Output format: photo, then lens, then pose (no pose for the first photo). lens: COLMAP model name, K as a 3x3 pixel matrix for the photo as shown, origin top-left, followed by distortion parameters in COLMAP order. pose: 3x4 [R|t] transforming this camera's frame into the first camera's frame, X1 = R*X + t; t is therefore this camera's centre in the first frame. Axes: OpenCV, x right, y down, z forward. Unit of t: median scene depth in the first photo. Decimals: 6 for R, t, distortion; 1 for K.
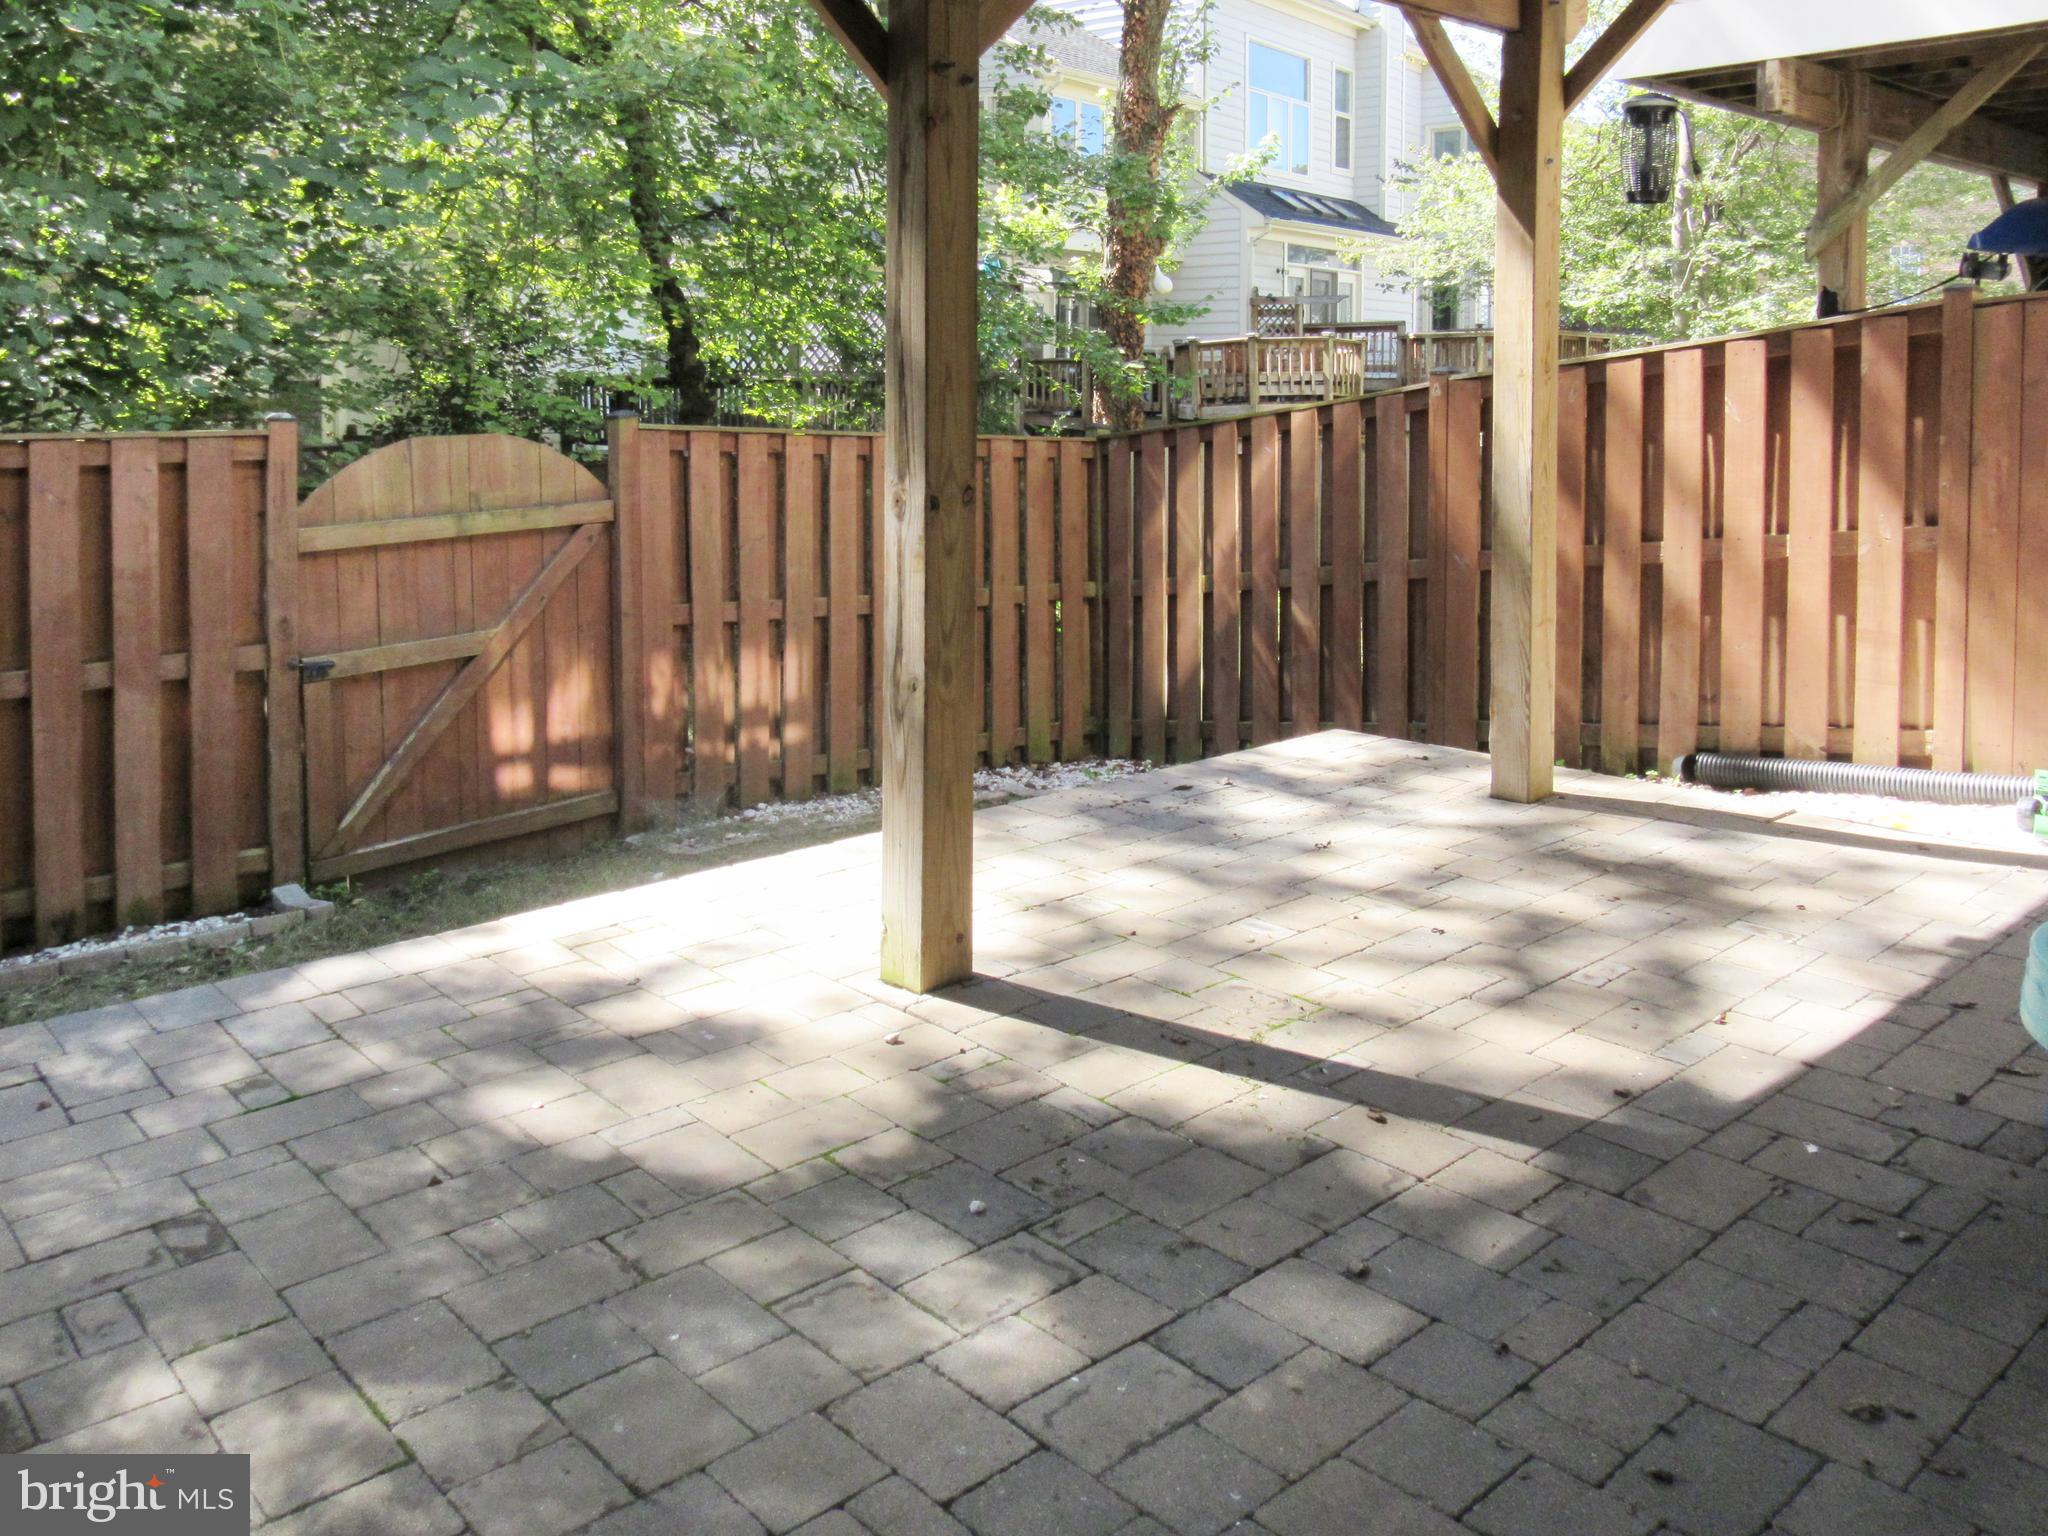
lens RADIAL K [[1574.1, 0, 948.7], [0, 1574.1, 766.0], [0, 0, 1]] dist [-0.015374, -0.002763]
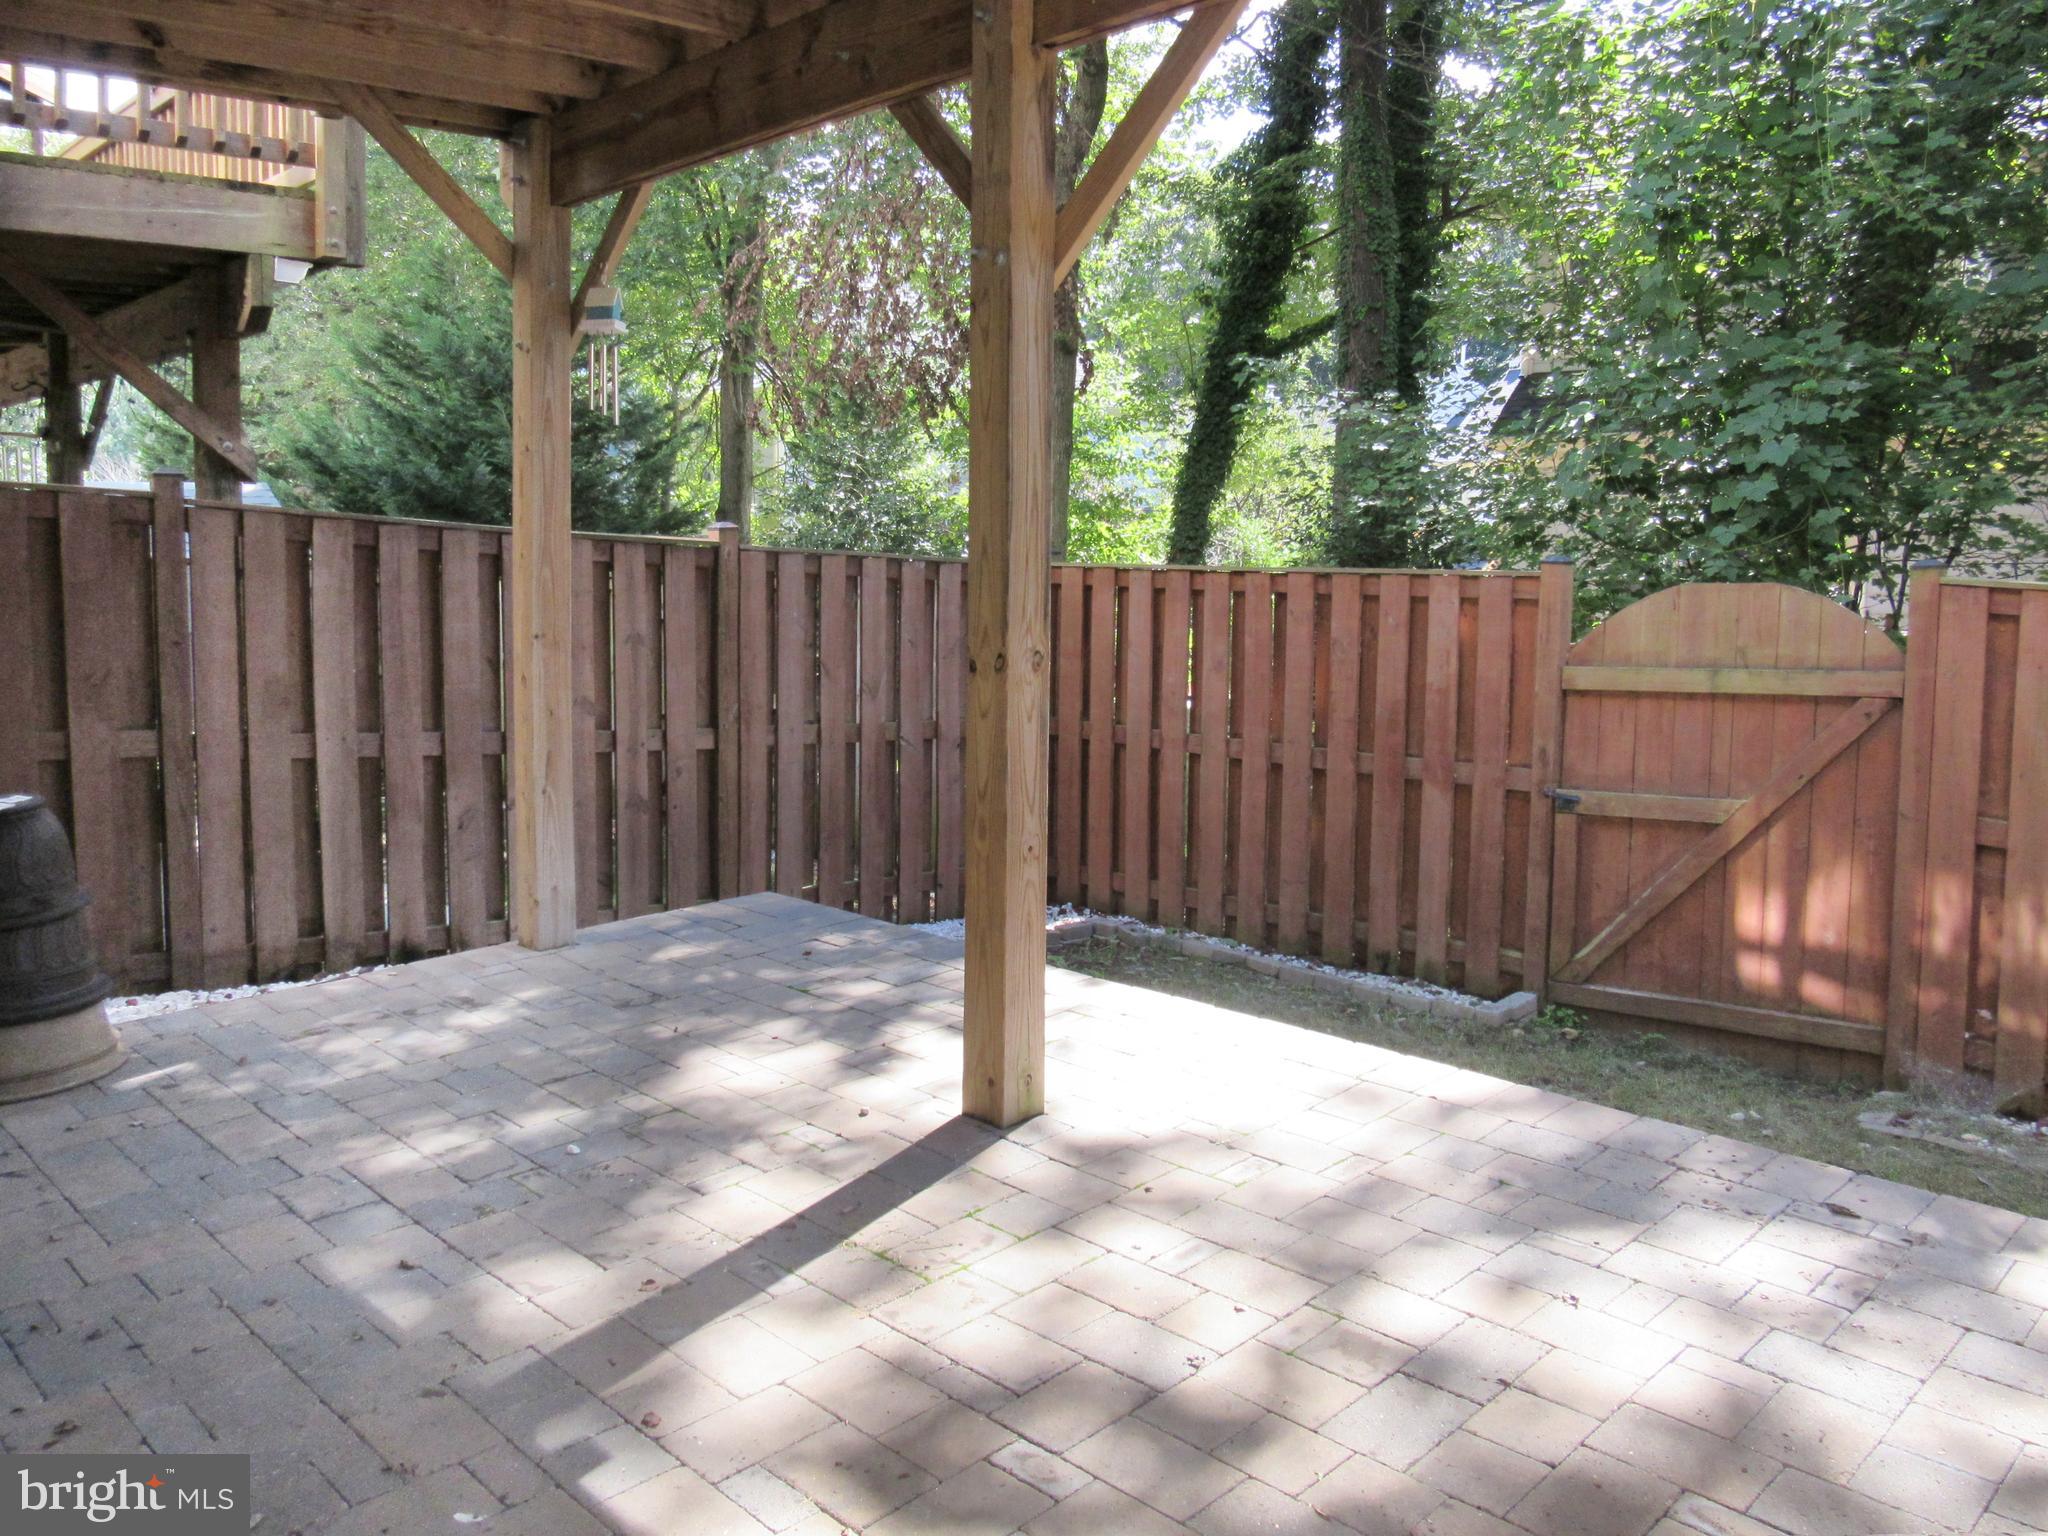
lens RADIAL K [[1574.1, 0, 948.7], [0, 1574.1, 766.0], [0, 0, 1]] dist [-0.015374, -0.002763]
pose [[0.047843, 0.147225, -0.987945, 0.585404], [-0.212818, 0.967870, 0.133927, -0.131565], [0.975920, 0.203845, 0.077638, 0.493491]]
